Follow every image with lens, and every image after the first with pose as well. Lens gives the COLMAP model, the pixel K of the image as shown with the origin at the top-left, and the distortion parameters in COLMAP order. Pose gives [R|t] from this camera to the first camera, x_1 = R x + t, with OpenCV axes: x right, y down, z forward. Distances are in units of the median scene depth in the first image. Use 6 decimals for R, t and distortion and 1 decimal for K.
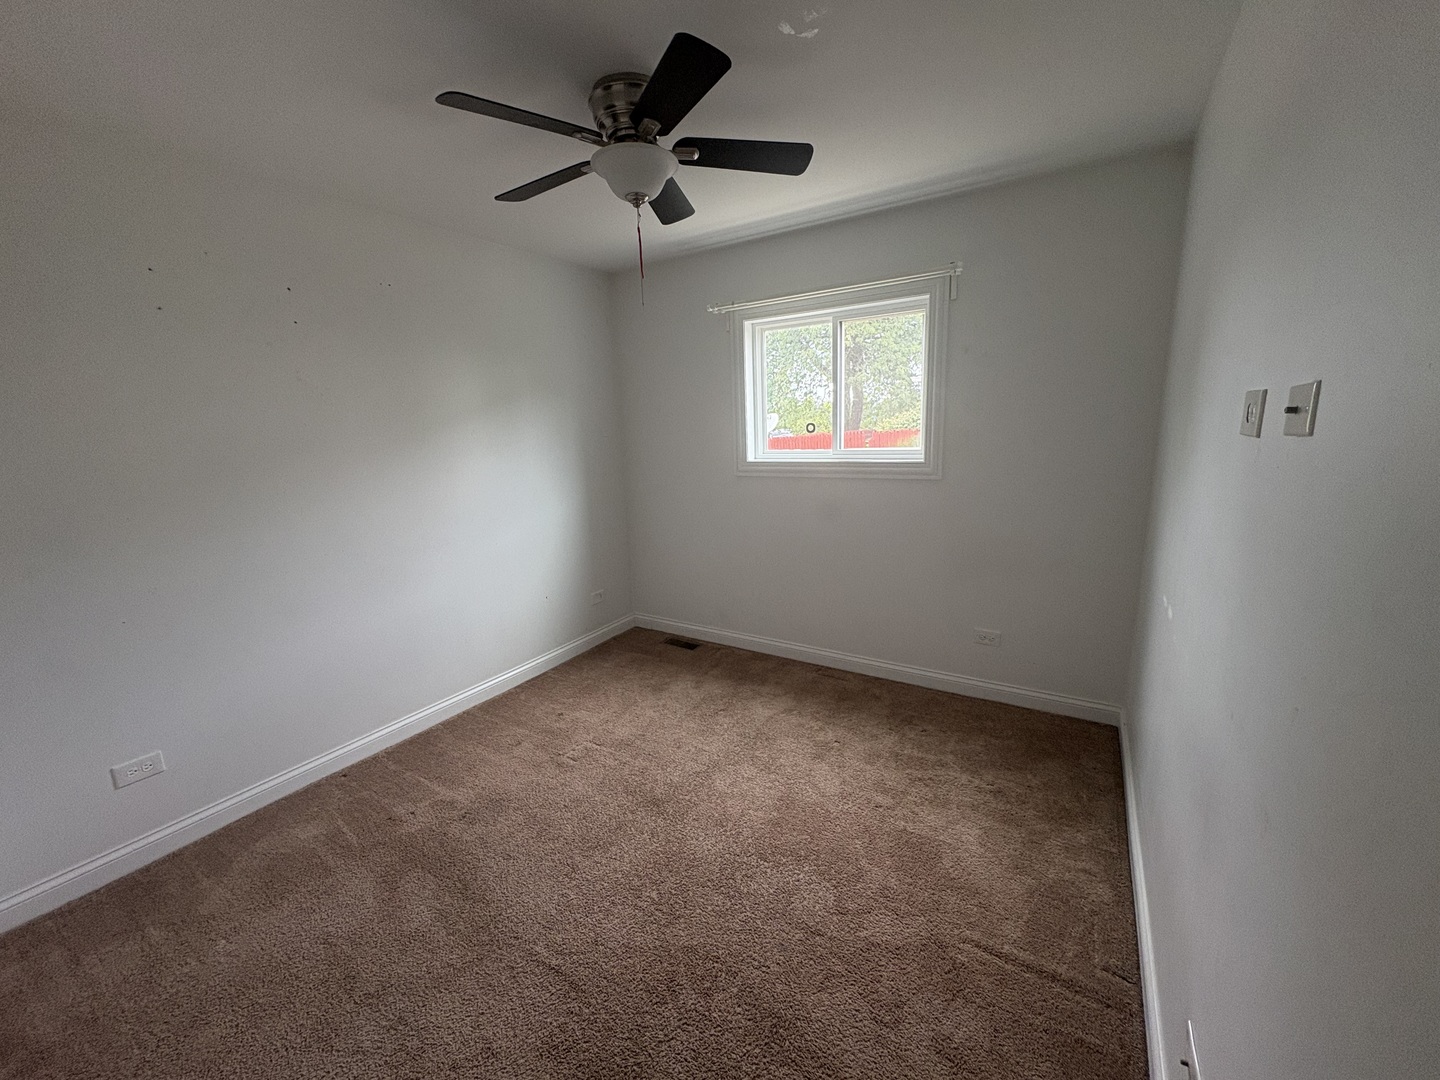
lens RADIAL K [[574.5, 0, 722.0], [0, 574.5, 540.4], [0, 0, 1]] dist [0.001182, -0.000083]
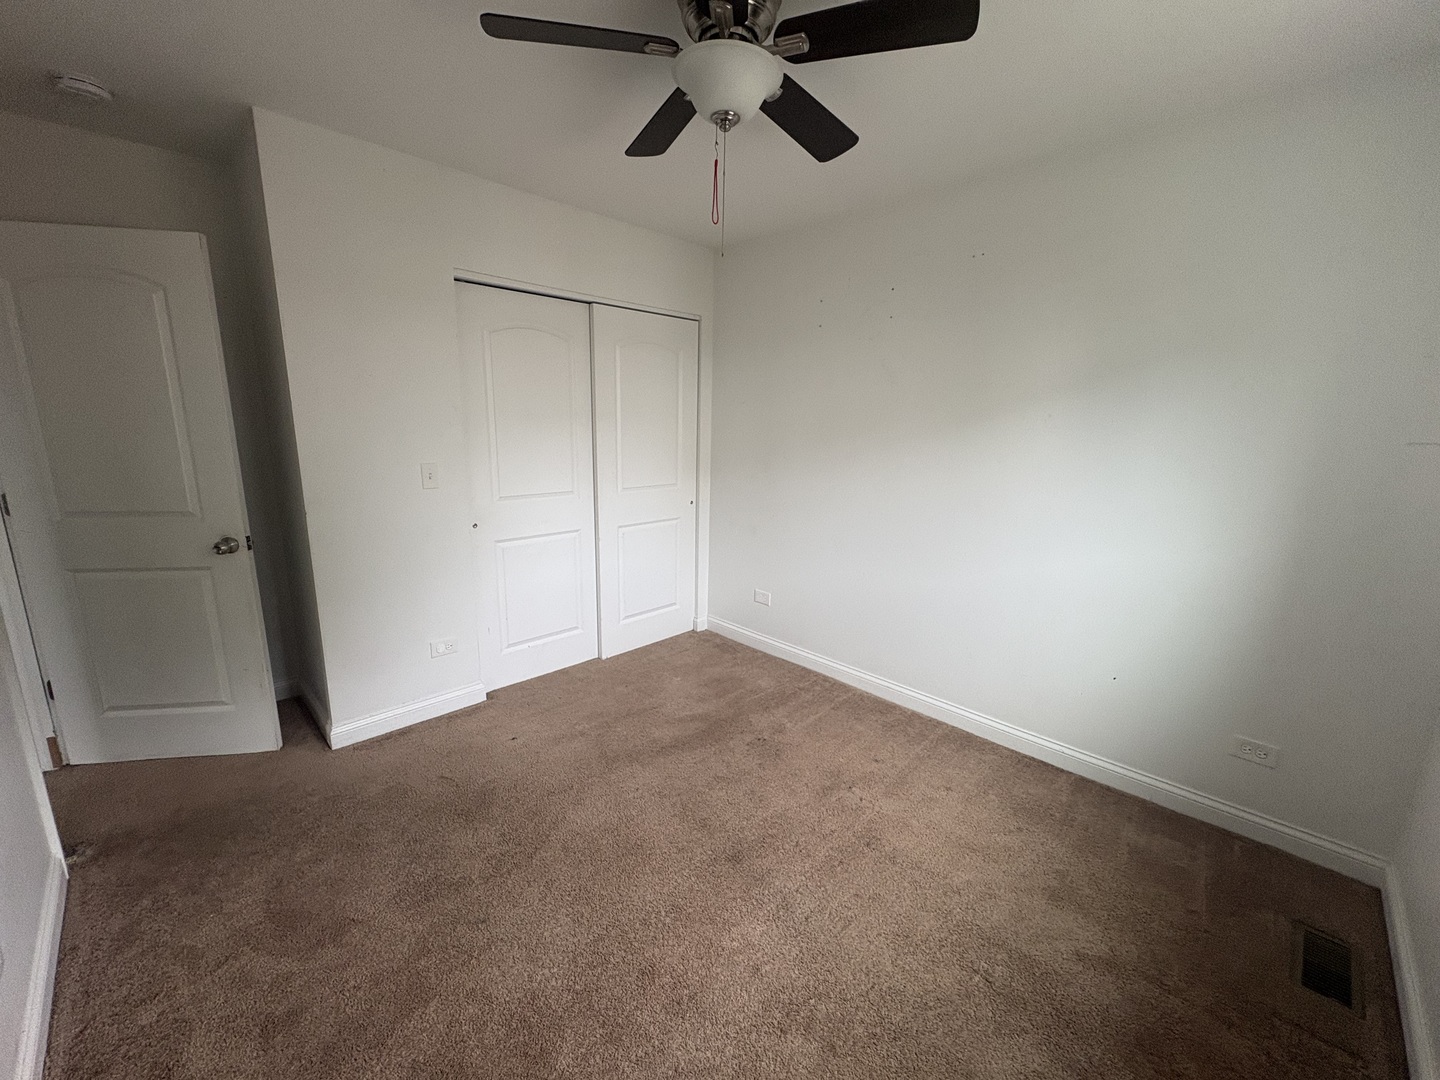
lens RADIAL K [[574.5, 0, 722.0], [0, 574.5, 540.4], [0, 0, 1]] dist [0.001182, -0.000083]
pose [[-0.221594, 0.239215, -0.945342, 0.428893], [-0.210278, 0.934914, 0.285867, -0.161798], [0.952197, 0.262131, -0.156870, 0.735298]]
